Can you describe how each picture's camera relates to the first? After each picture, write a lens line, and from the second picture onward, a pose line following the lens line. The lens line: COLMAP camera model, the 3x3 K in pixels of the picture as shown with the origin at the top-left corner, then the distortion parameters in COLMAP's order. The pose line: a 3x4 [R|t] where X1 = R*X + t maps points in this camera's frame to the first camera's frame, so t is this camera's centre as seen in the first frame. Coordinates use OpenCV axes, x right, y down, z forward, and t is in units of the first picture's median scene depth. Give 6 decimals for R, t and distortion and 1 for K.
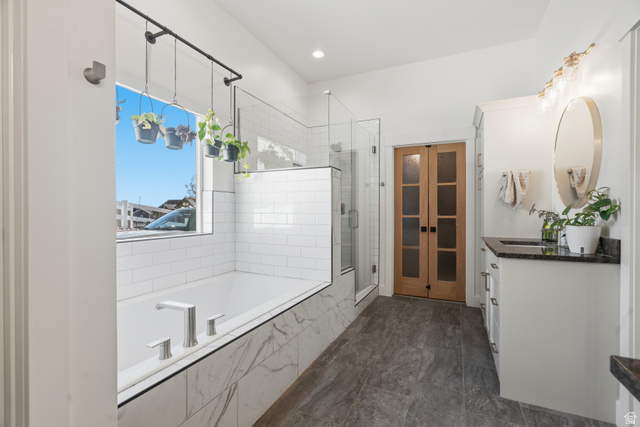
lens RADIAL K [[295.8, 0, 325.1], [0, 295.8, 215.9], [0, 0, 1]] dist [-0.000786, -0.000226]
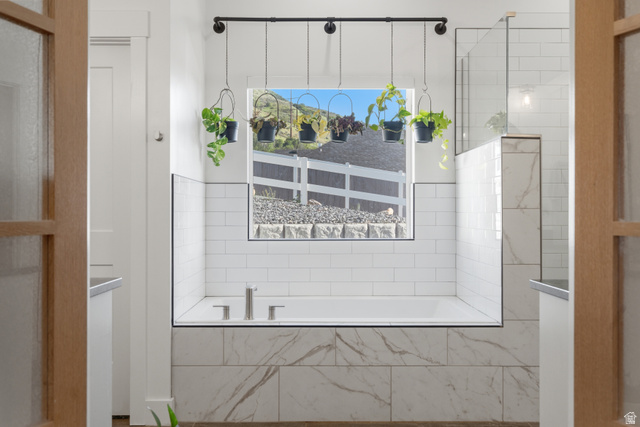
lens RADIAL K [[737.9, 0, 320.0], [0, 737.9, 213.5], [0, 0, 1]] dist [0.014044, -0.006615]
pose [[0.401522, 0.006168, -0.915829, 1.881722], [-0.015131, 0.999886, 0.000101, -0.004315], [0.915724, 0.013817, 0.401570, 0.033154]]
